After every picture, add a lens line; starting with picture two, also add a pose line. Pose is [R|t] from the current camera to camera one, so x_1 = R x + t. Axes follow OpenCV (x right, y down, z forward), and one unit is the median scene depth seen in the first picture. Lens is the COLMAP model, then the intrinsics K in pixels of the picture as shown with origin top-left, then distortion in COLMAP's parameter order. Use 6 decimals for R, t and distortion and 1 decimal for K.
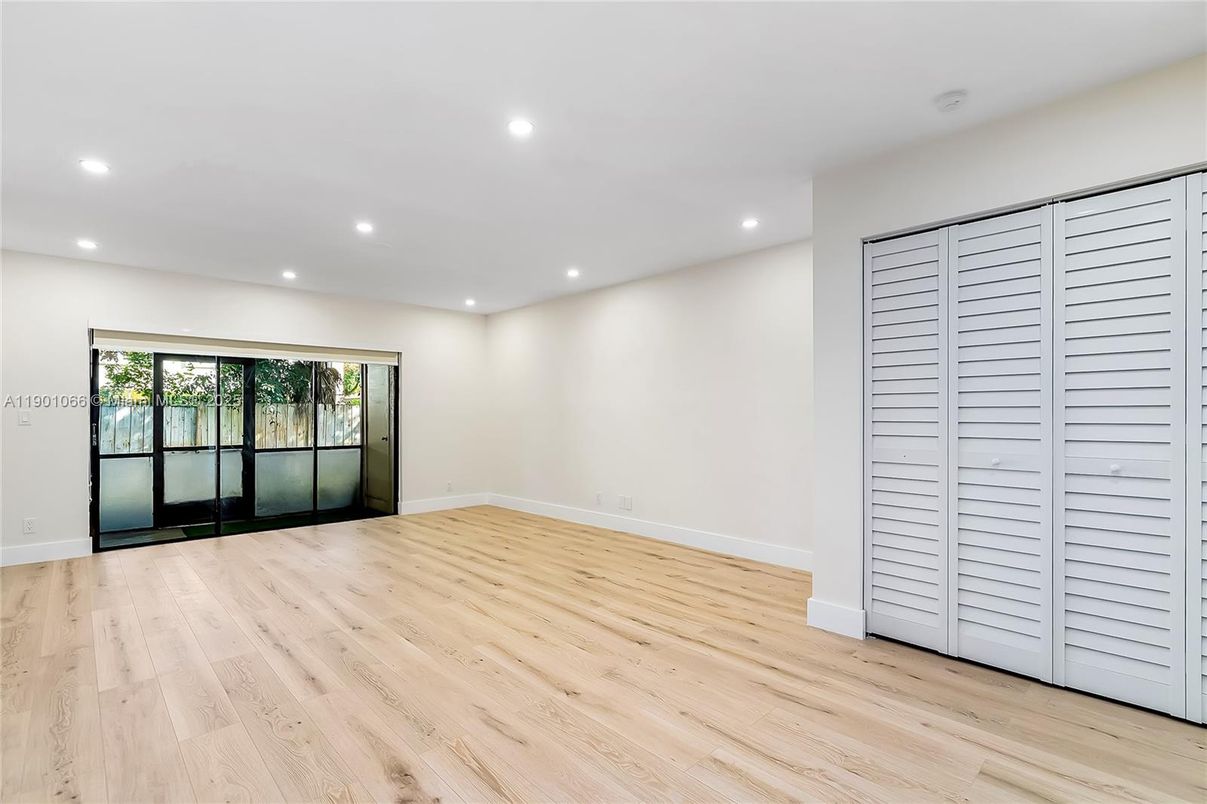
lens RADIAL K [[548.8, 0, 594.6], [0, 548.8, 415.6], [0, 0, 1]] dist [-0.001668, 0.000163]
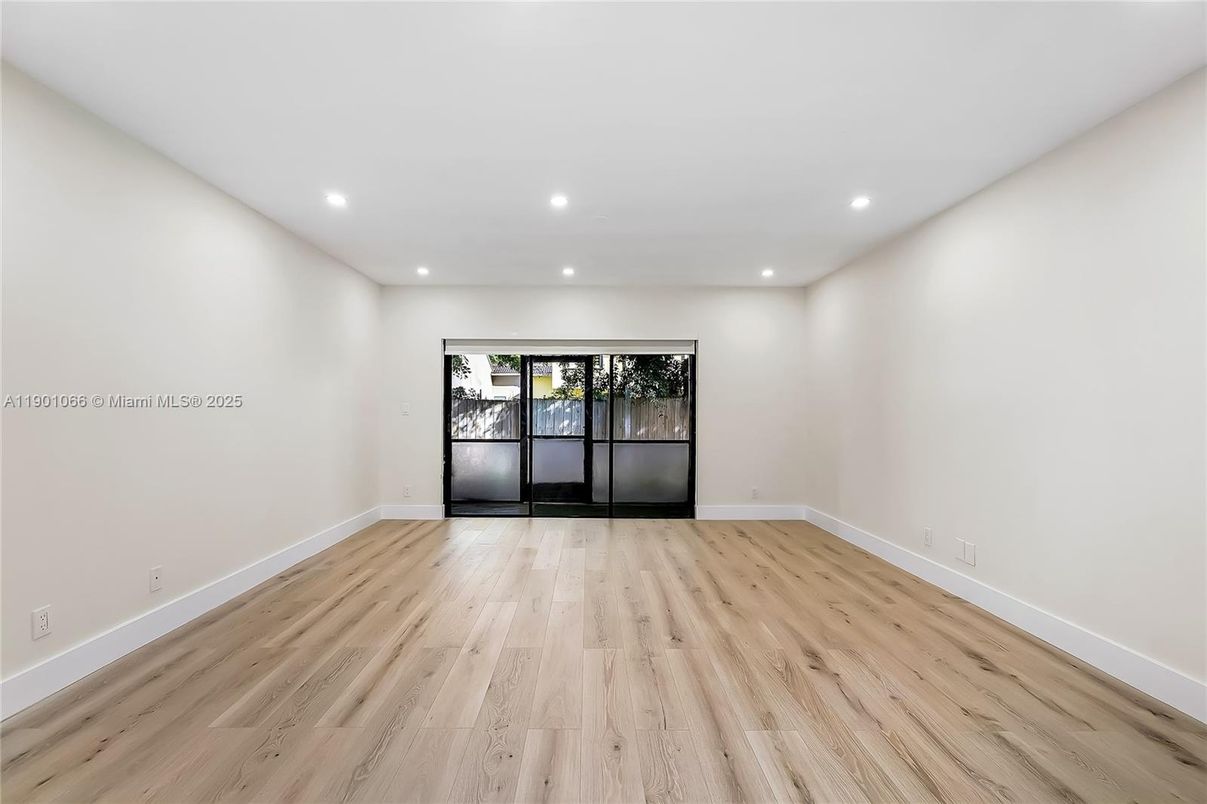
lens RADIAL K [[552.9, 0, 602.1], [0, 552.9, 398.7], [0, 0, 1]] dist [0.000643, 0.001111]
pose [[0.743469, -0.006315, -0.668741, 0.315954], [-0.007364, 0.999817, -0.017628, -0.000726], [0.668730, 0.018030, 0.743286, 0.479130]]
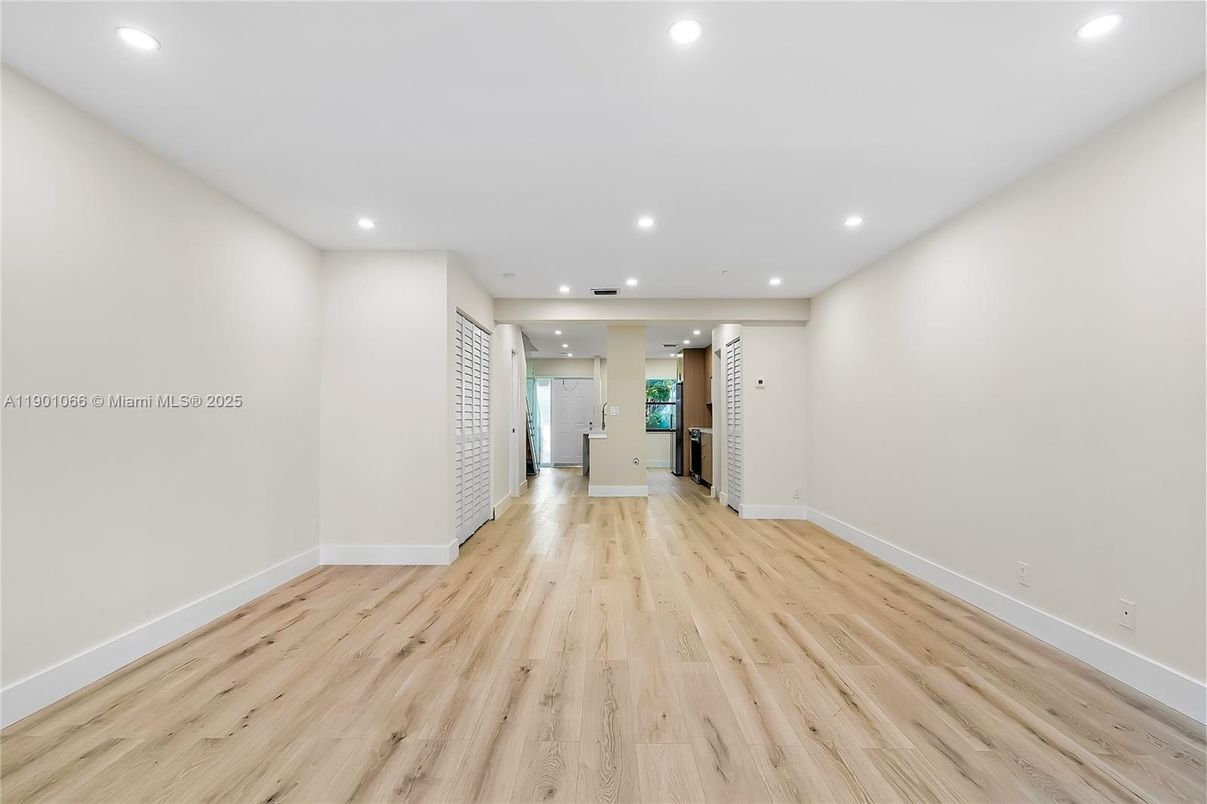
lens RADIAL K [[560.4, 0, 601.1], [0, 560.4, 397.3], [0, 0, 1]] dist [-0.000657, 0.000660]
pose [[-0.723691, 0.025154, 0.689666, -0.913365], [0.003289, 0.999450, -0.033002, 0.002251], [-0.690116, -0.021615, -0.723376, 1.826126]]
